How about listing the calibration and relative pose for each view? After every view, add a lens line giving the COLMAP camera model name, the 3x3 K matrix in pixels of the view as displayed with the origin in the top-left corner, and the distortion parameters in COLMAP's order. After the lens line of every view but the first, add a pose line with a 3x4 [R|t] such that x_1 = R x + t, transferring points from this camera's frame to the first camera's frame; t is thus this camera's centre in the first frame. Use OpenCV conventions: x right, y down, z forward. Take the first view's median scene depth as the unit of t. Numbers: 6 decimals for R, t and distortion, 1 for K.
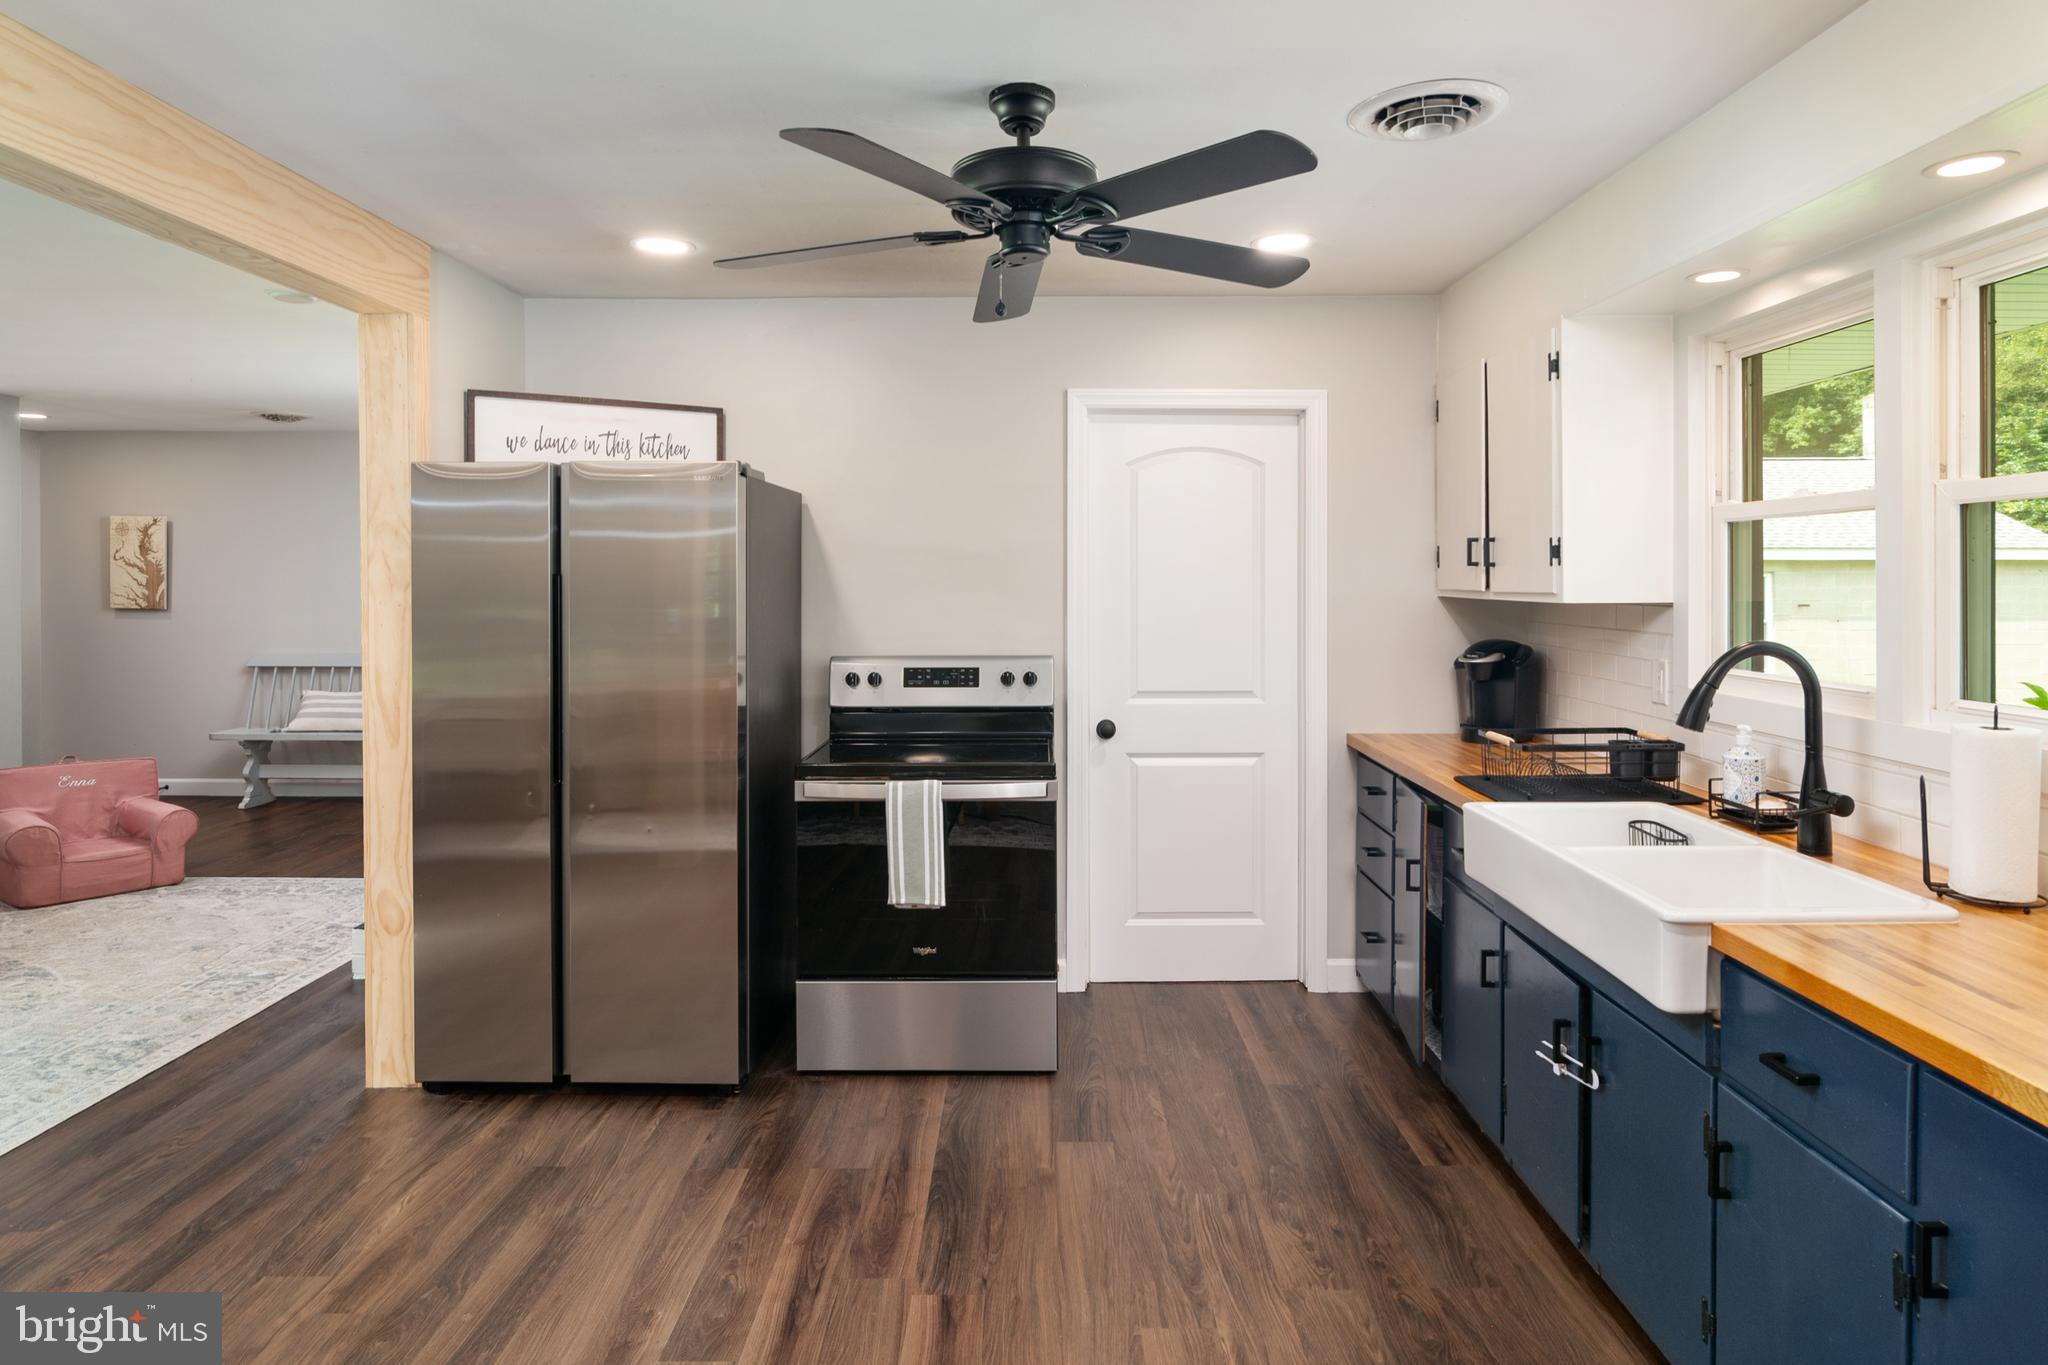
lens RADIAL K [[1168.6, 0, 1036.2], [0, 1168.6, 590.1], [0, 0, 1]] dist [-0.007628, 0.000091]
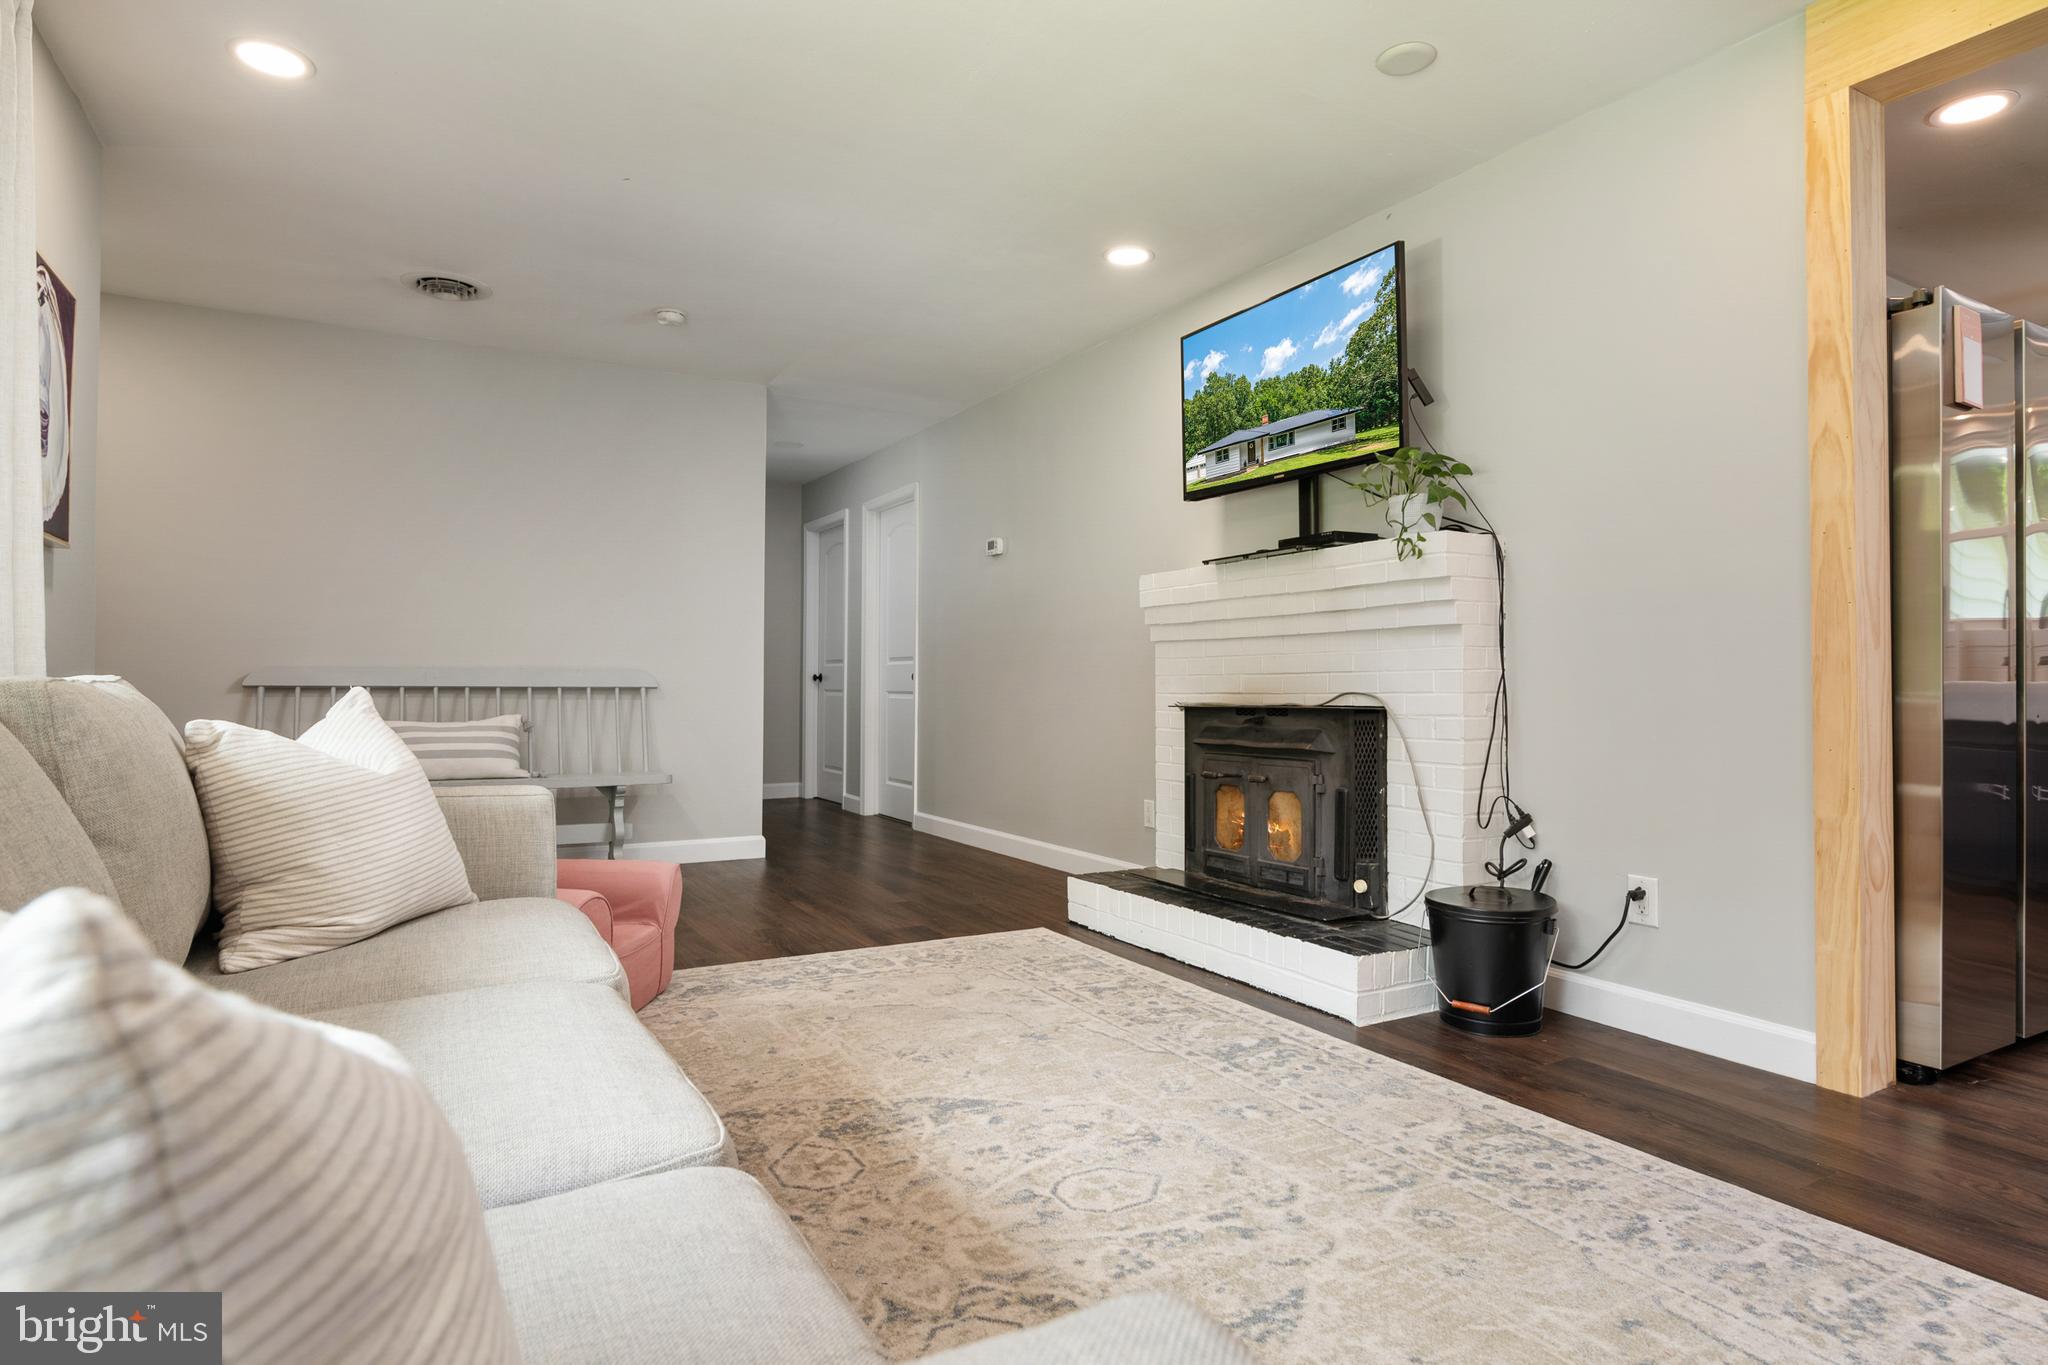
lens RADIAL K [[1113.7, 0, 1036.0], [0, 1113.7, 647.3], [0, 0, 1]] dist [-0.004938, 0.001084]
pose [[0.862846, 0.018853, 0.505115, -1.396698], [0.002278, 0.999149, -0.041183, 0.162781], [-0.505461, 0.036685, 0.862069, 0.633862]]
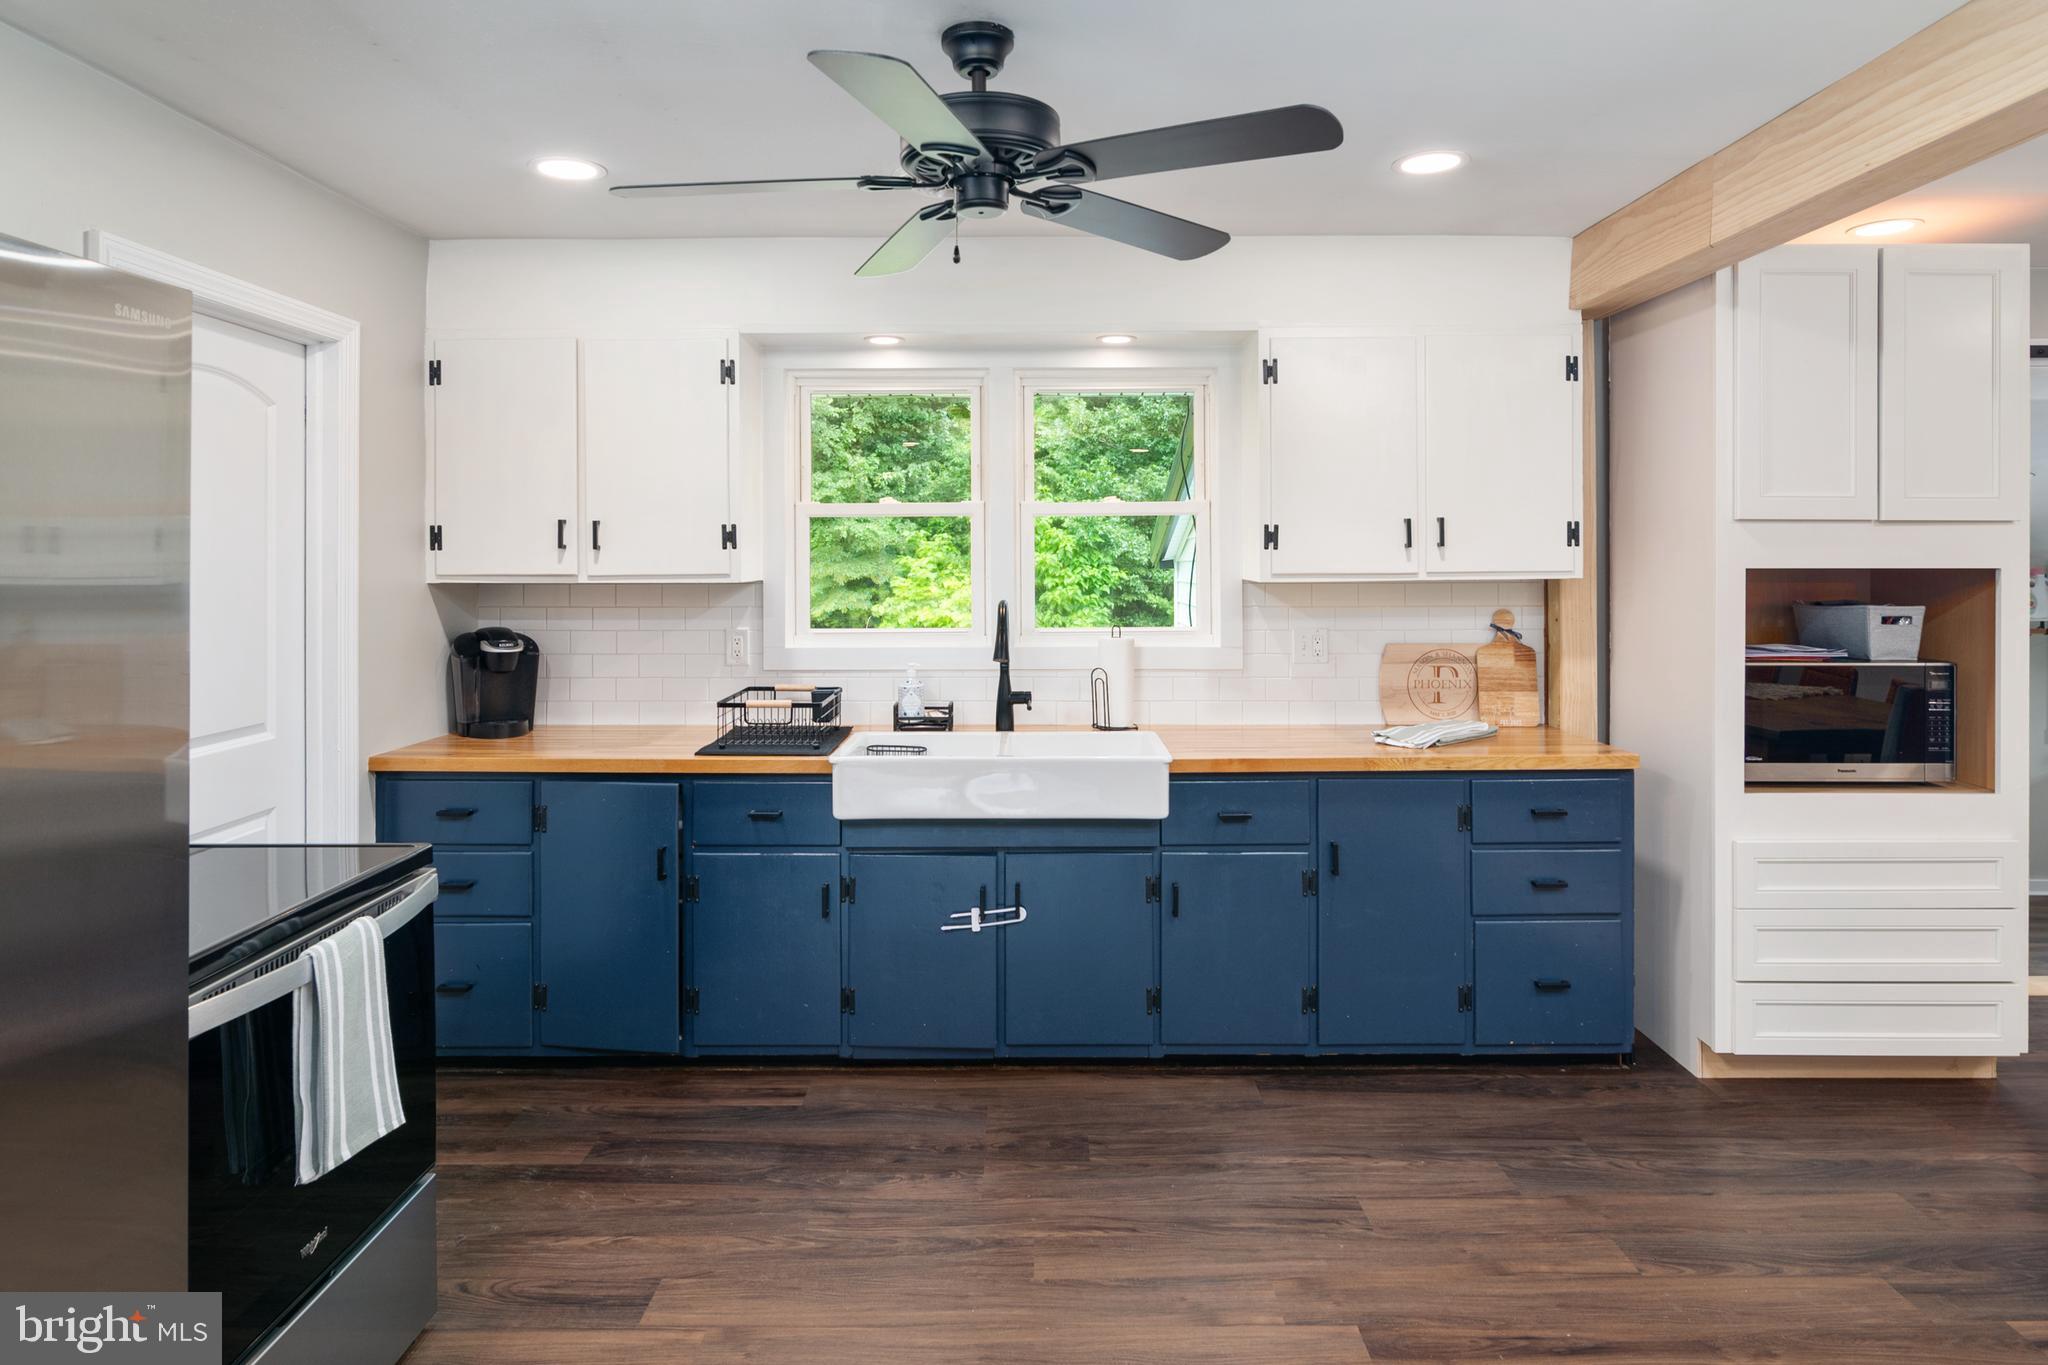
lens RADIAL K [[1178.1, 0, 1024.6], [0, 1178.1, 547.8], [0, 0, 1]] dist [-0.003771, -0.003454]
pose [[0.013458, 0.008556, 0.999873, -0.648806], [0.014799, 0.999852, -0.008755, -0.007659], [-0.999800, 0.014915, 0.013330, 0.659913]]
